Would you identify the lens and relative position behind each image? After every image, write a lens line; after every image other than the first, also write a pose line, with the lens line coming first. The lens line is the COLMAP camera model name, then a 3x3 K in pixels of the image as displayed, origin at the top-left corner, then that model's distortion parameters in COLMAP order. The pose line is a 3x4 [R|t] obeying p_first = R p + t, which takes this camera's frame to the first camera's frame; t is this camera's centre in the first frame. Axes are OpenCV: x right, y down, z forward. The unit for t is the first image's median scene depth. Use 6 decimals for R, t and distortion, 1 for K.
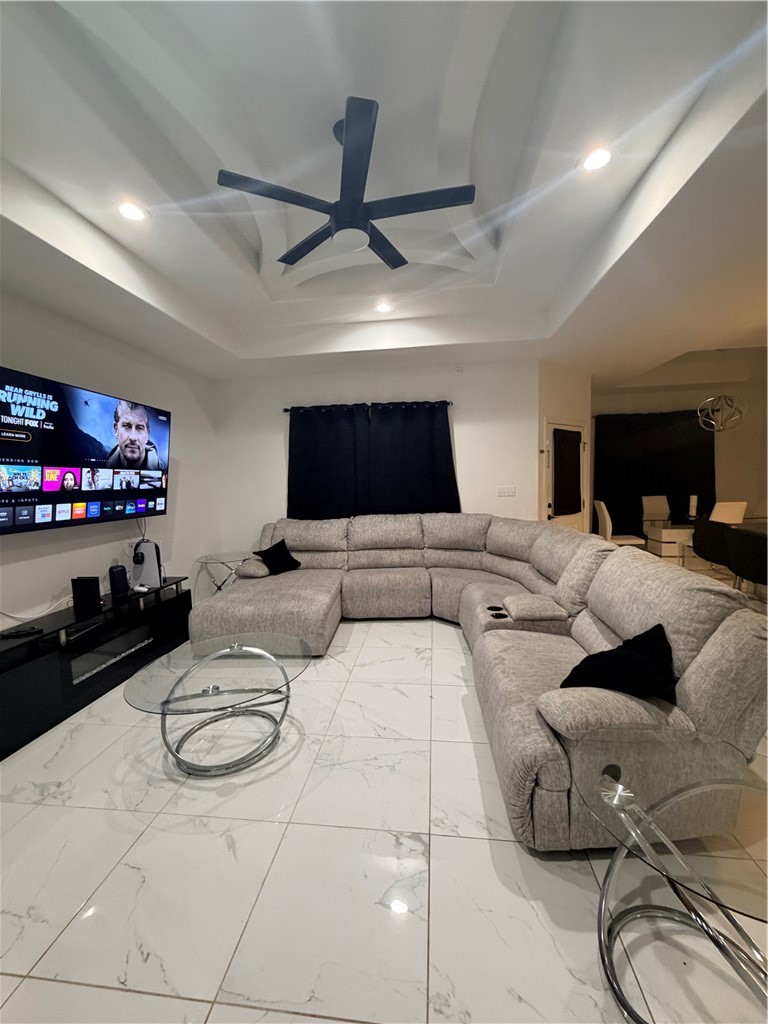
lens RADIAL K [[410.2, 0, 387.6], [0, 410.2, 510.6], [0, 0, 1]] dist [-0.000830, 0.000405]
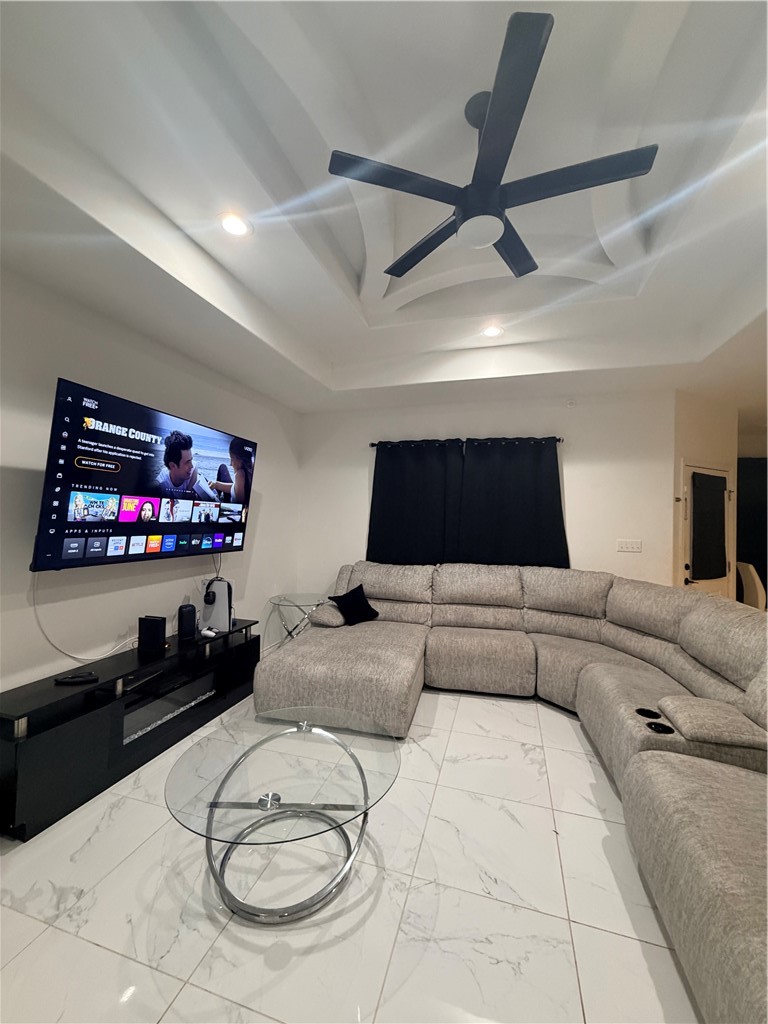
lens RADIAL K [[410.2, 0, 390.3], [0, 410.2, 511.3], [0, 0, 1]] dist [-0.000830, 0.000405]
pose [[0.985136, 0.044618, -0.165883, -0.072184], [-0.059873, 0.994308, -0.088127, -0.021608], [0.161006, 0.096749, 0.982200, 0.158653]]
